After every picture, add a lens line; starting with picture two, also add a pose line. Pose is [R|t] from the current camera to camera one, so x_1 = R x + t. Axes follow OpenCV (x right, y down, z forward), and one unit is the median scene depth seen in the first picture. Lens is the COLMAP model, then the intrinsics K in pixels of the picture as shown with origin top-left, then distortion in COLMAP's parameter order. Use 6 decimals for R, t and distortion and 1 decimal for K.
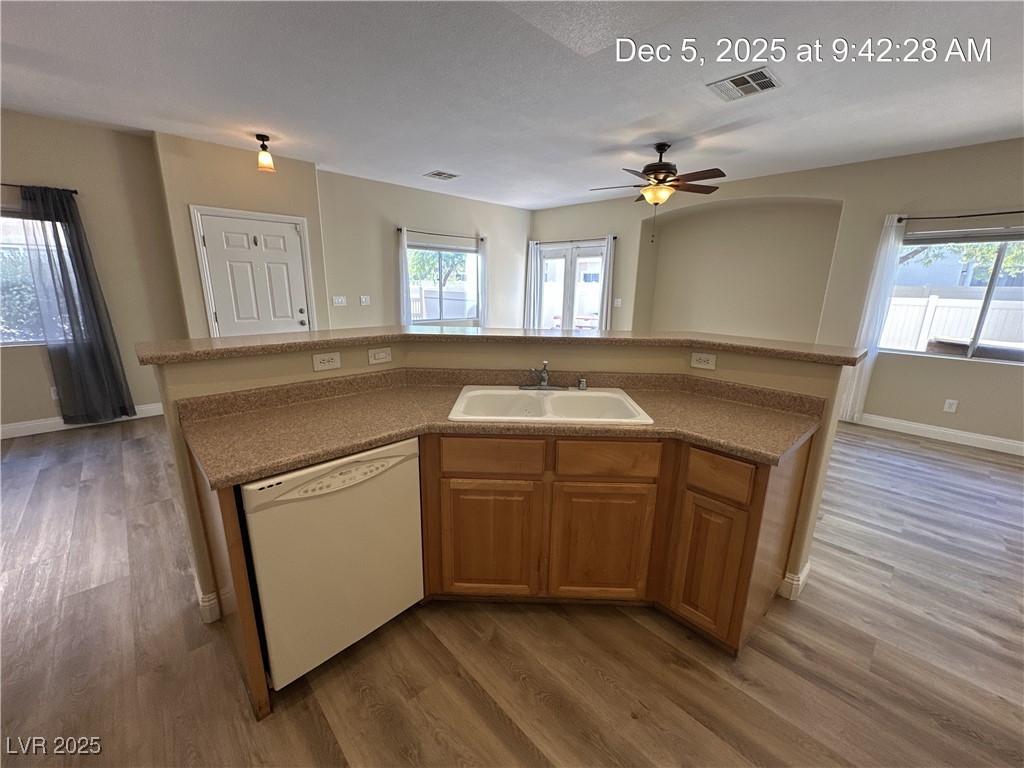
lens RADIAL K [[406.4, 0, 512.4], [0, 406.4, 384.5], [0, 0, 1]] dist [-0.002557, 0.000605]
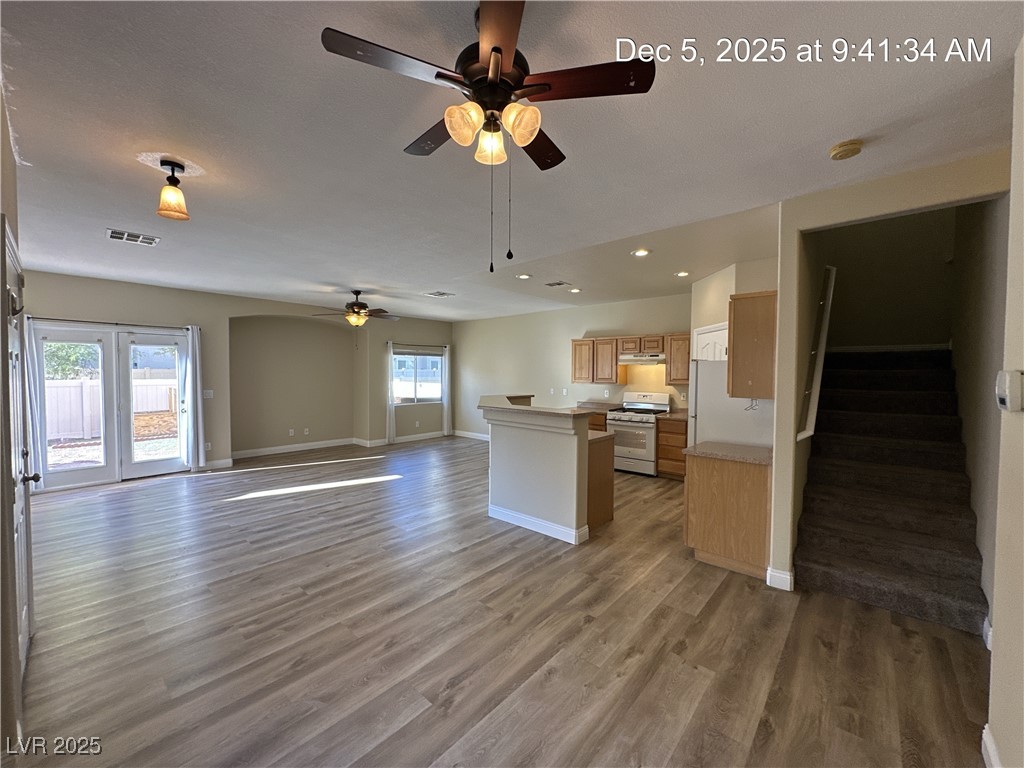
lens RADIAL K [[406.4, 0, 512.7], [0, 406.4, 384.2], [0, 0, 1]] dist [-0.002557, 0.000605]
pose [[-0.082553, -0.047234, 0.995467, -1.114260], [0.235264, 0.969721, 0.065522, -0.172456], [-0.968419, 0.239606, -0.068941, 0.530106]]
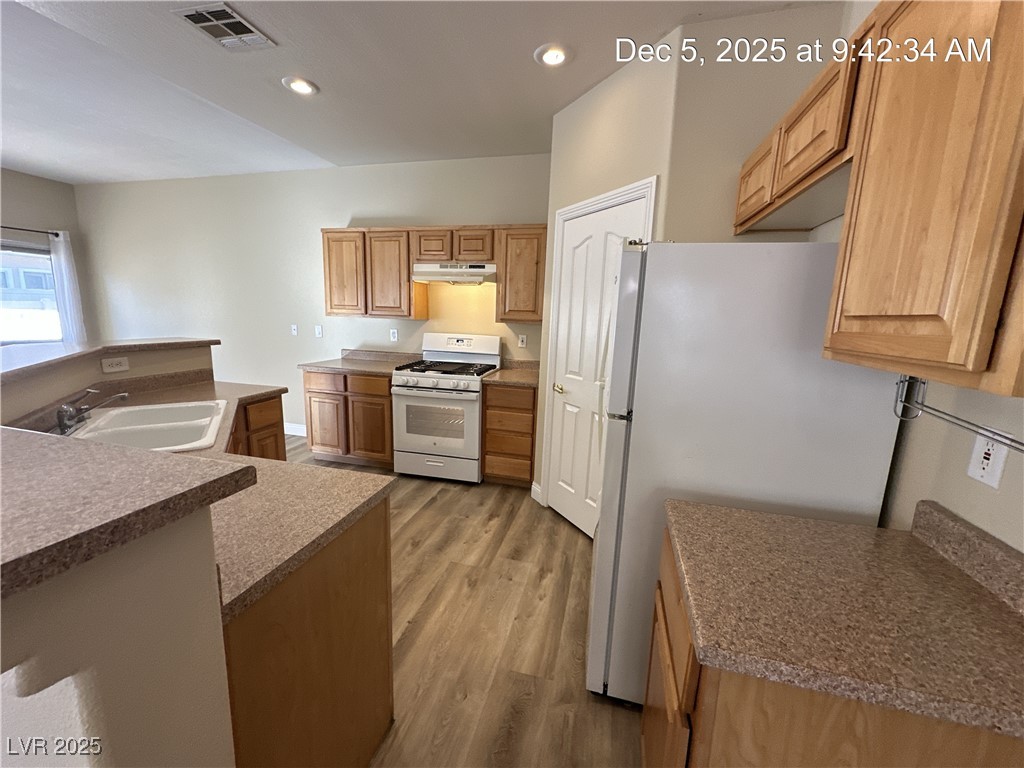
lens RADIAL K [[406.4, 0, 513.2], [0, 406.4, 384.7], [0, 0, 1]] dist [-0.002557, 0.000605]
pose [[-0.528389, -0.184817, 0.828642, -0.461619], [0.163493, 0.935600, 0.312925, -0.080430], [-0.833112, 0.300823, -0.464144, 0.300026]]
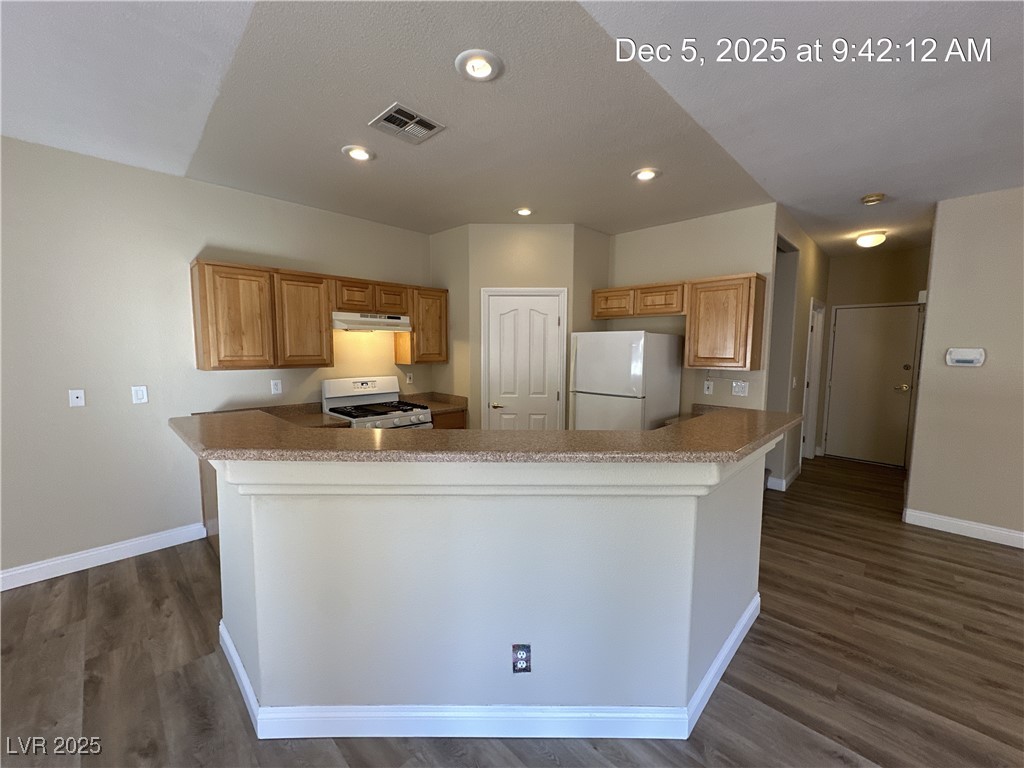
lens RADIAL K [[406.4, 0, 511.7], [0, 406.4, 384.6], [0, 0, 1]] dist [-0.002557, 0.000605]
pose [[-0.999225, -0.023398, -0.031638, 0.021679], [-0.032582, 0.942794, 0.331780, -0.225528], [0.022065, 0.332554, -0.942826, 0.825558]]
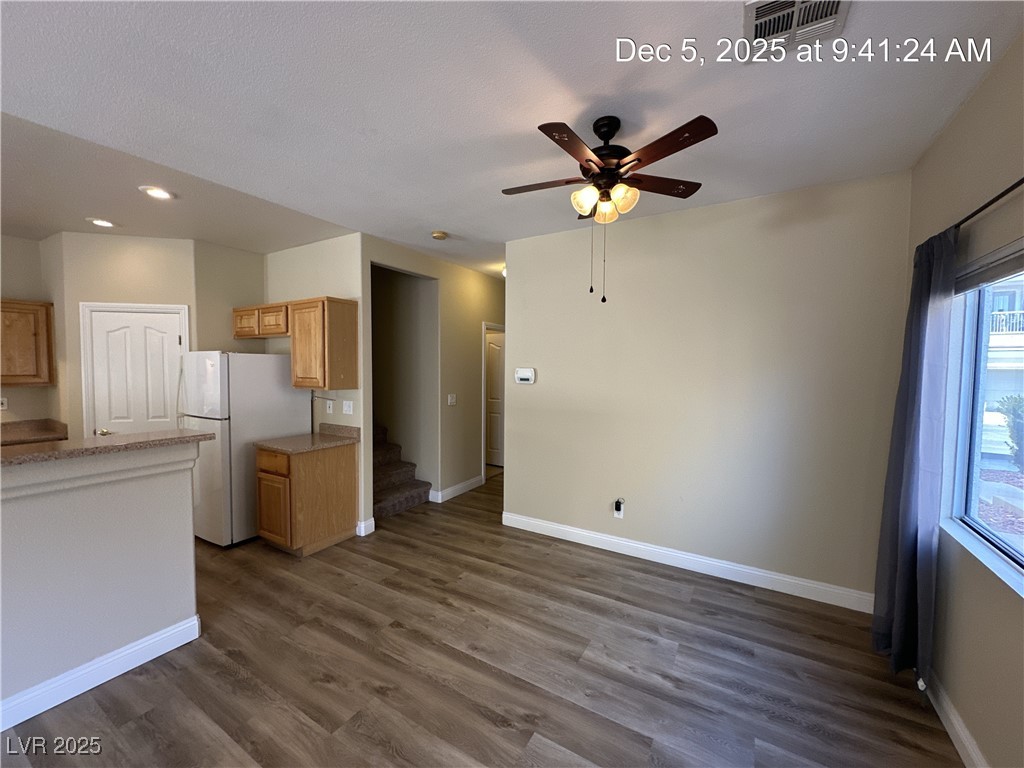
lens RADIAL K [[406.4, 0, 512.5], [0, 406.4, 384.2], [0, 0, 1]] dist [-0.002557, 0.000605]
pose [[-0.964010, -0.014080, -0.265494, -0.574025], [-0.088506, 0.958635, 0.270528, -0.266903], [0.250703, 0.284290, -0.925380, 0.922560]]
